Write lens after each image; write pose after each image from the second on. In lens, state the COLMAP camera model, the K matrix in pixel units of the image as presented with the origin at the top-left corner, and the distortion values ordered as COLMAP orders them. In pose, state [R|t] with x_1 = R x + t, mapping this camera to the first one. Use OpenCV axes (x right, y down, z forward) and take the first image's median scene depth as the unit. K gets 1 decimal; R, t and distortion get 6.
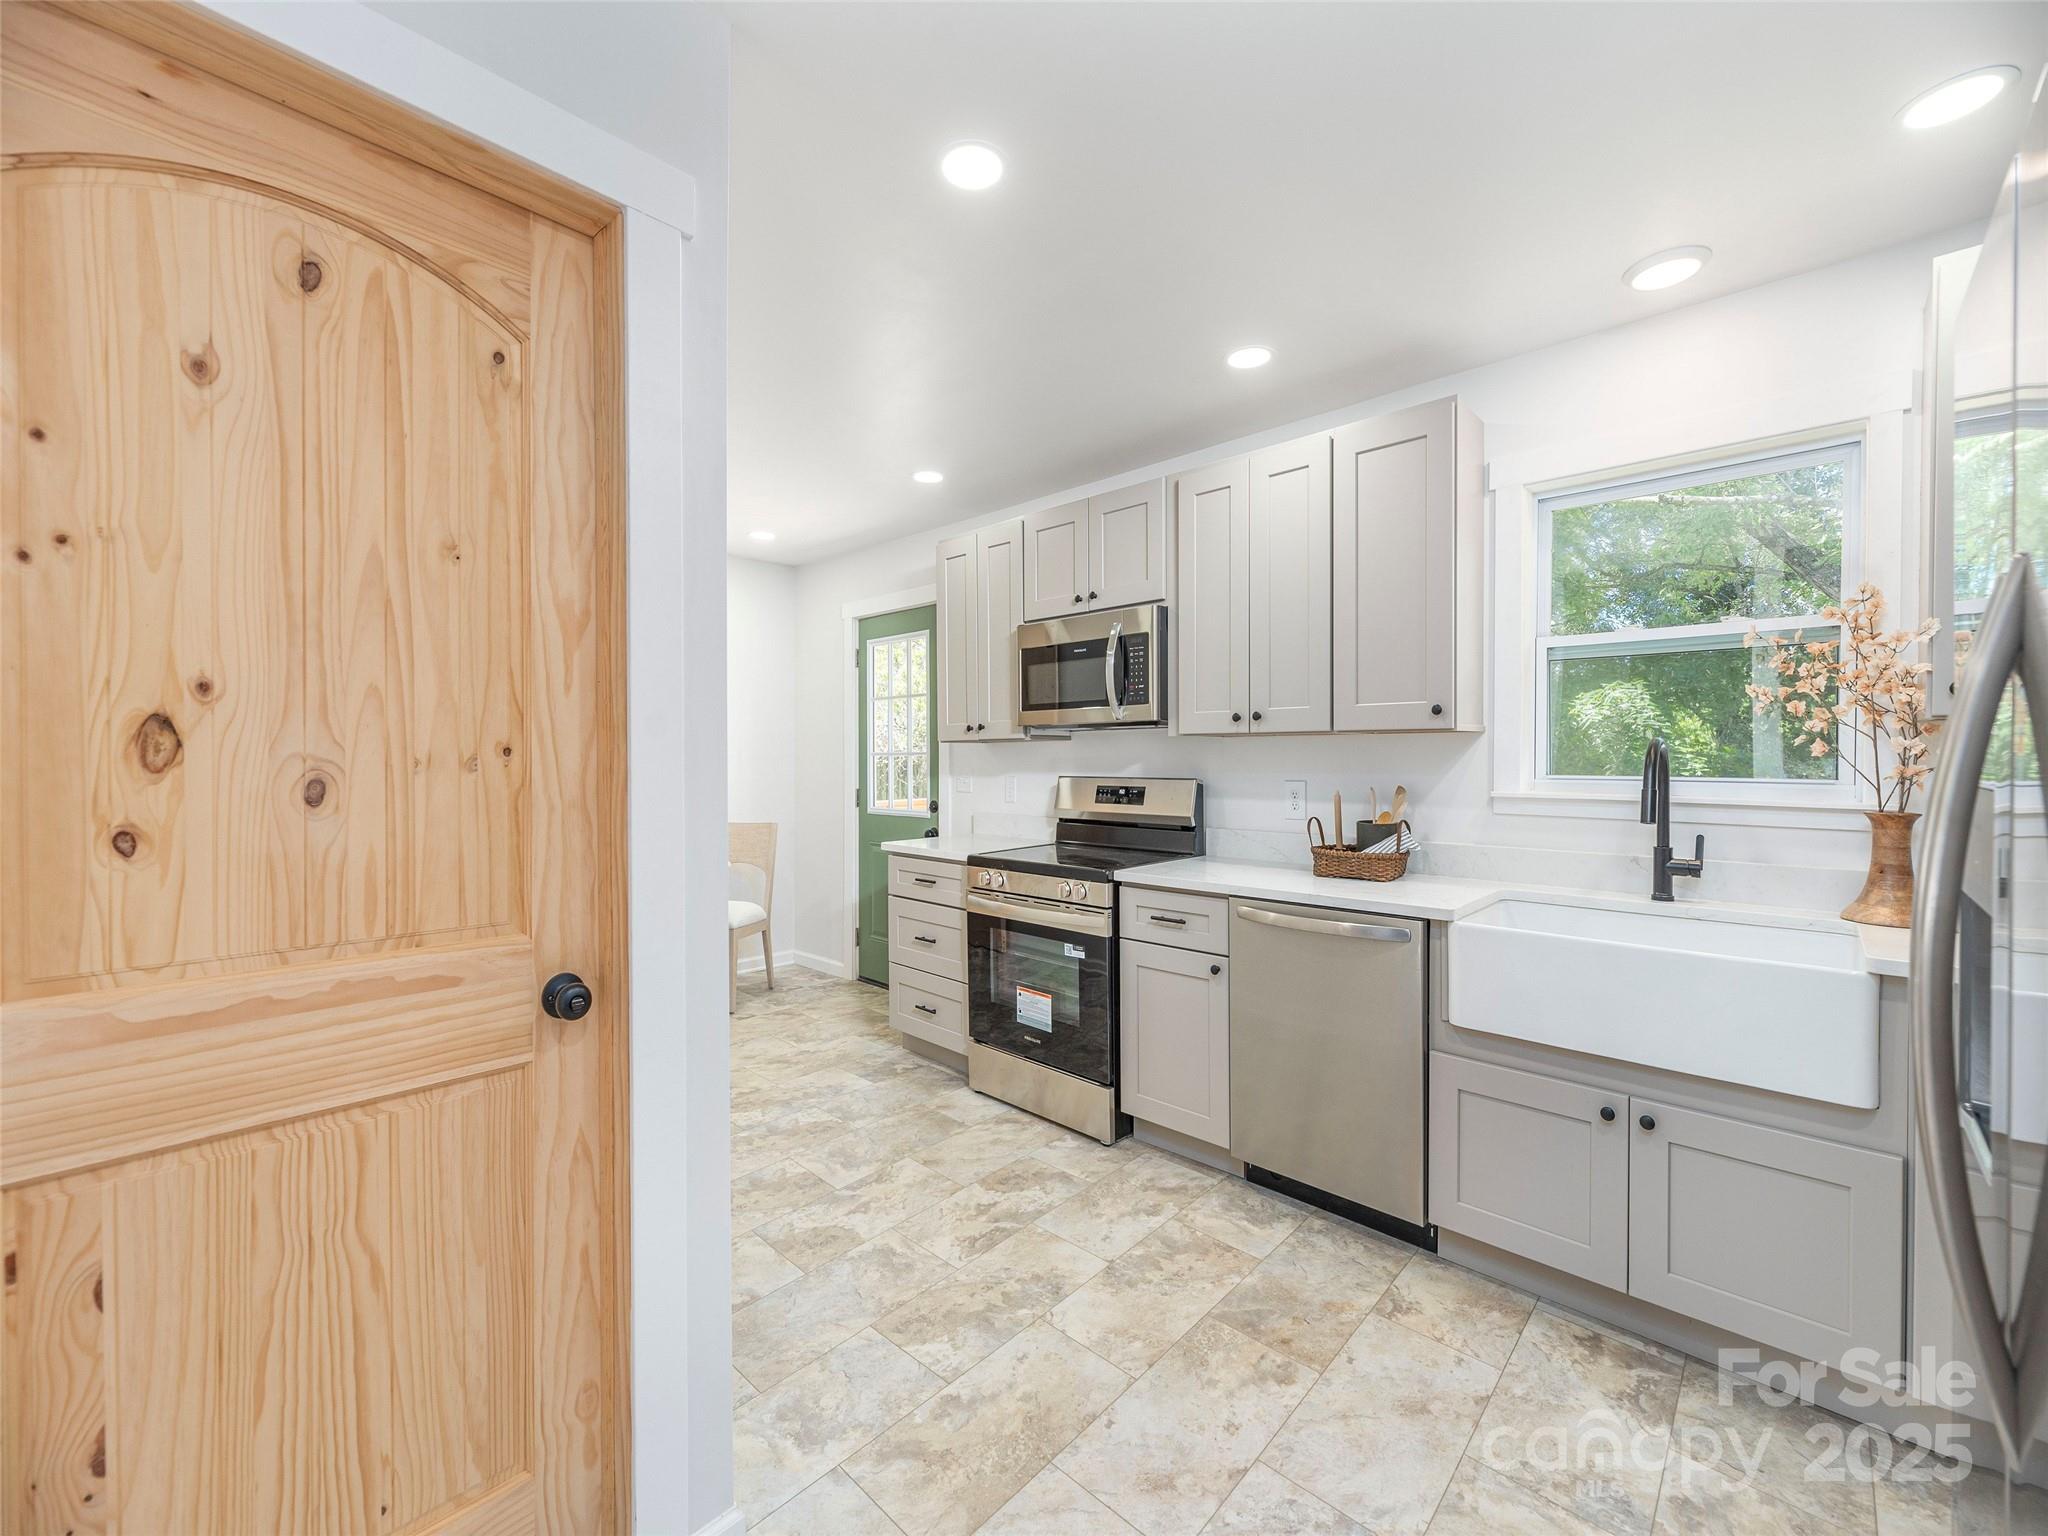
lens RADIAL K [[836.5, 0, 1021.8], [0, 836.5, 761.6], [0, 0, 1]] dist [-0.008342, 0.001158]
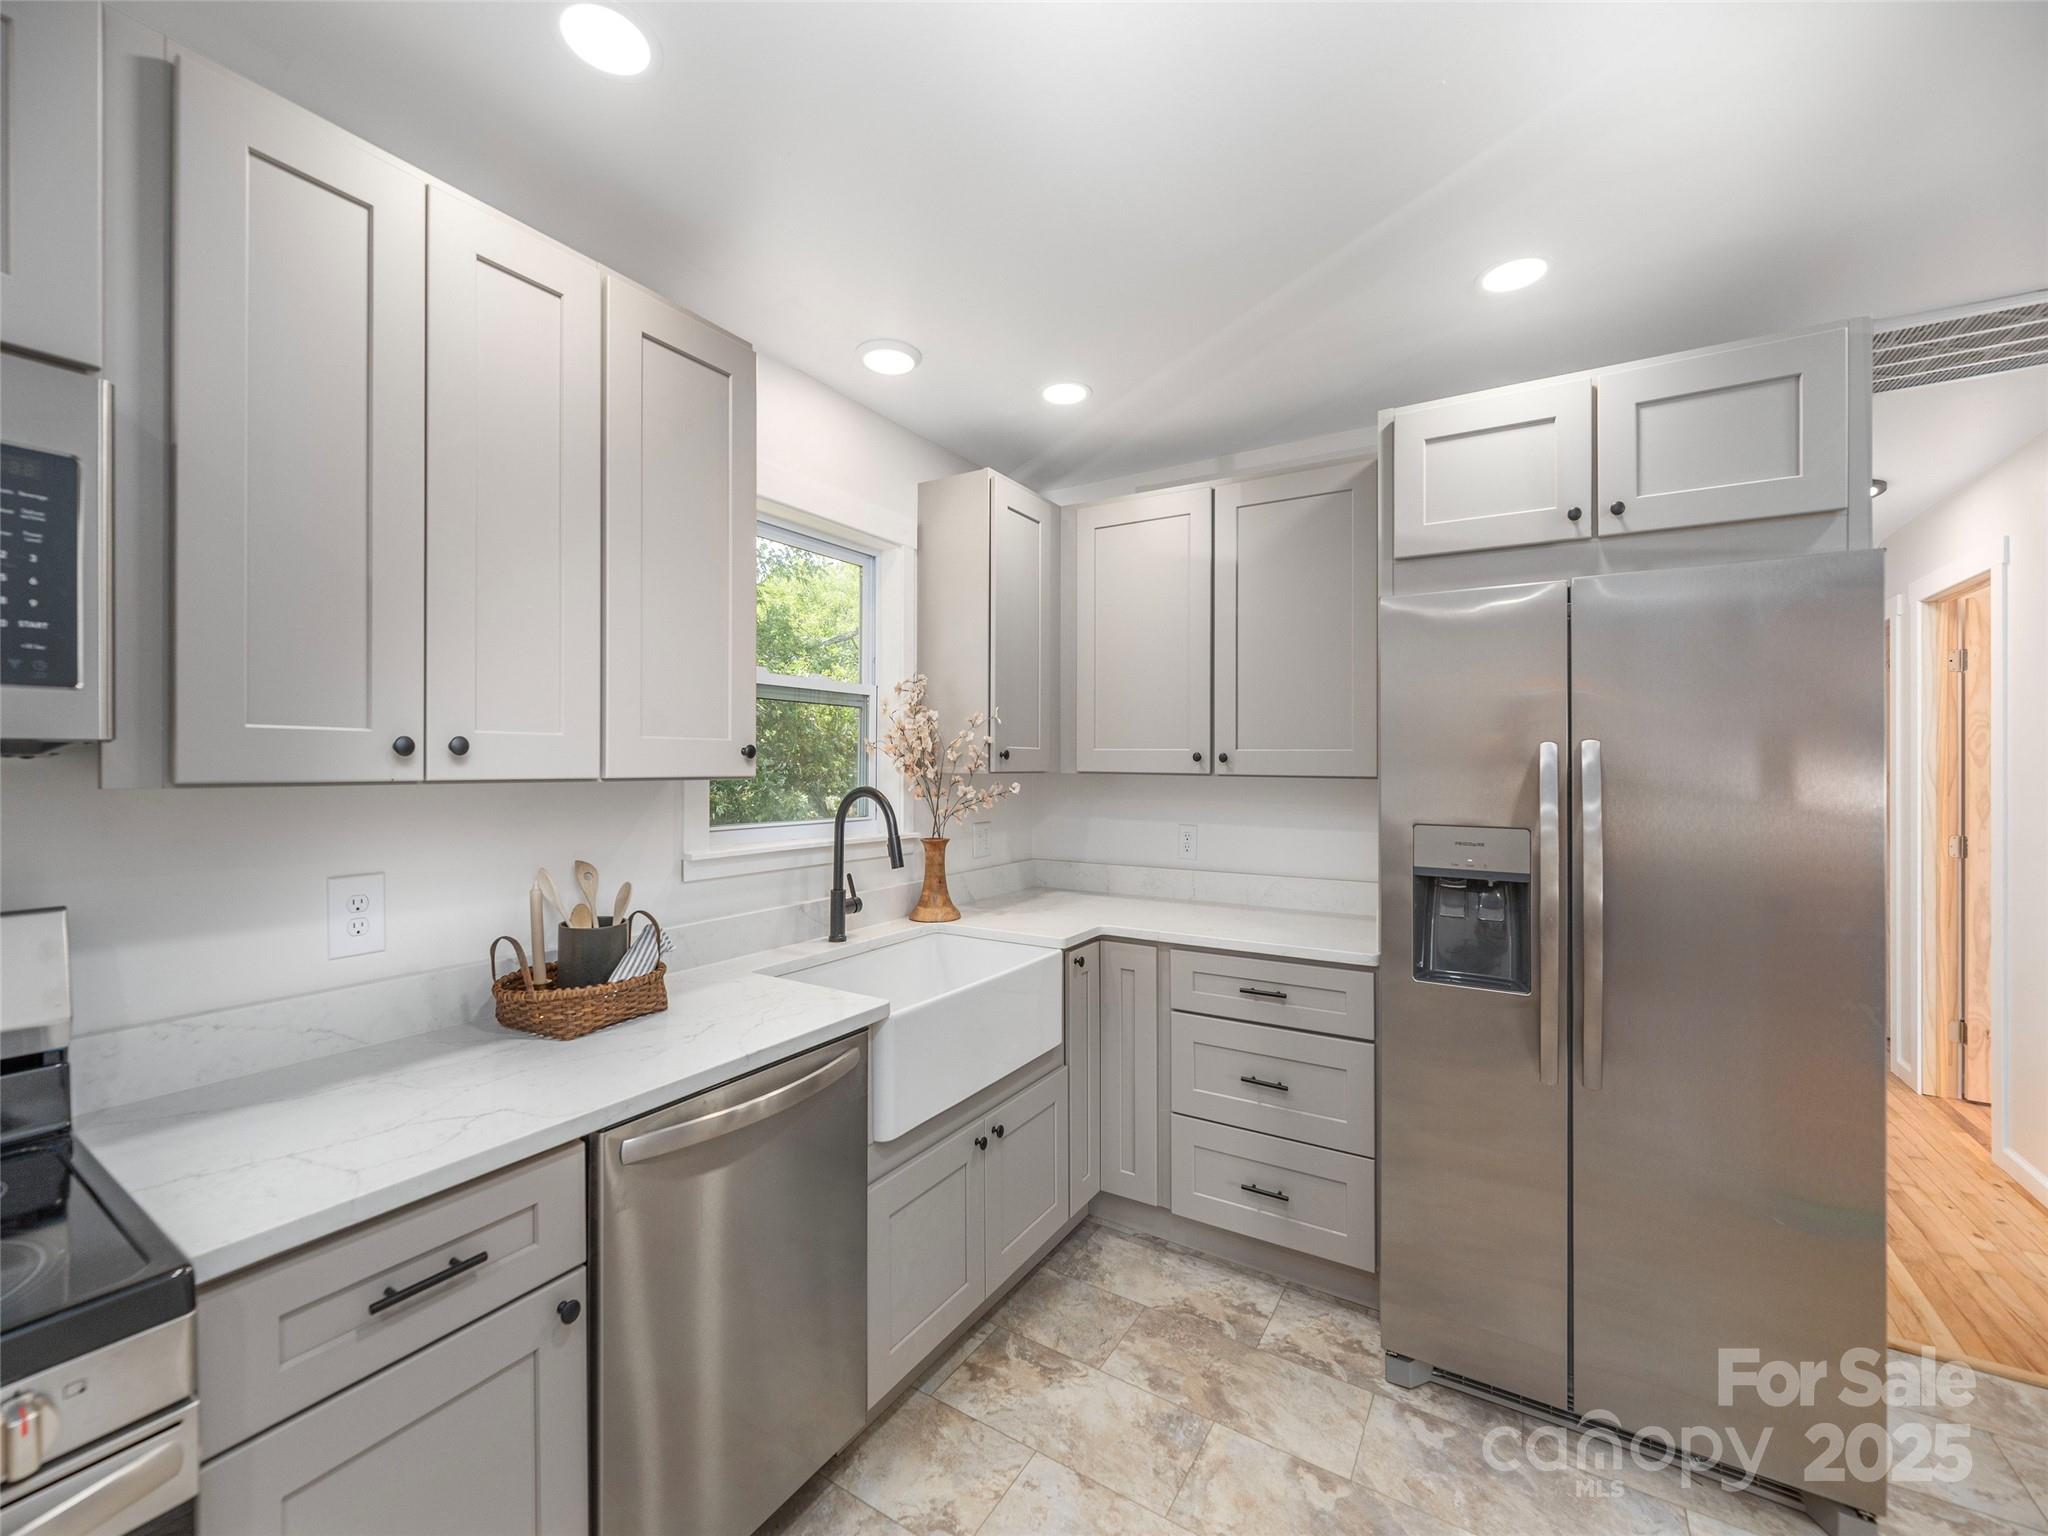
lens RADIAL K [[836.5, 0, 1019.9], [0, 836.5, 772.3], [0, 0, 1]] dist [-0.008342, 0.001158]
pose [[-0.204355, -0.010855, 0.978837, -0.193831], [0.003599, 0.999923, 0.011840, -0.036771], [-0.978890, 0.005942, -0.204300, 0.659655]]
